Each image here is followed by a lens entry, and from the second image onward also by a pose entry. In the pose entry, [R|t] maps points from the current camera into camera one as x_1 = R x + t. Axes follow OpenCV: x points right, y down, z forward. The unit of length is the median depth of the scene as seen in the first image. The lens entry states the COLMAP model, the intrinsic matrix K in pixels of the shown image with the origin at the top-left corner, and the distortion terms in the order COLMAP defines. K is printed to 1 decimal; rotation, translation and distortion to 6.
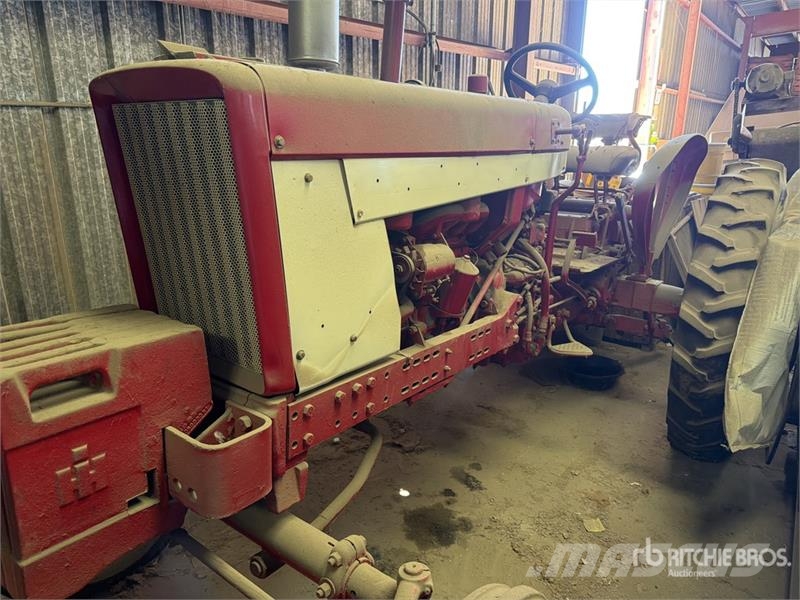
lens RADIAL K [[557.8, 0, 400.0], [0, 557.8, 300.0], [0, 0, 1]] dist [-0.047476, 0.000723]
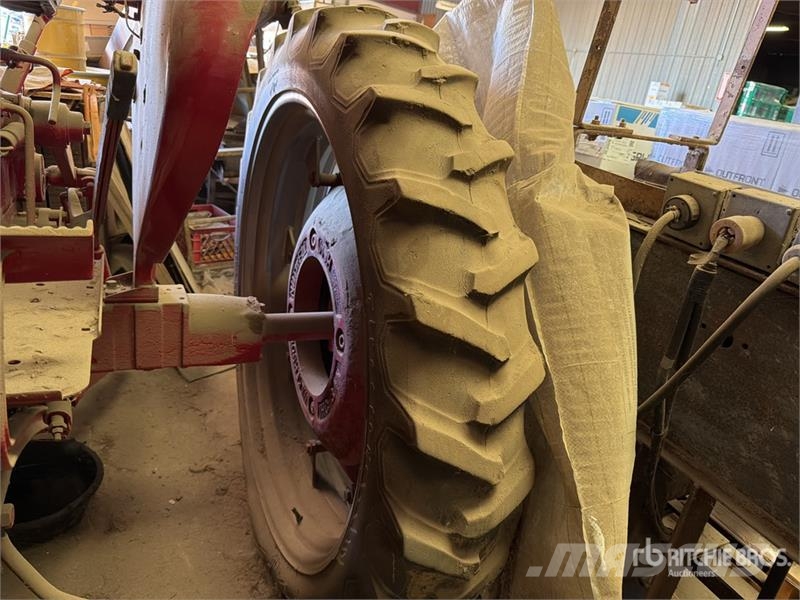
lens RADIAL K [[557.8, 0, 400.0], [0, 557.8, 300.0], [0, 0, 1]] dist [-0.047476, 0.000723]
pose [[0.448433, -0.251625, 0.857667, 0.231093], [0.100832, 0.967672, 0.231179, -0.142596], [-0.888111, -0.017188, 0.459308, 0.857427]]
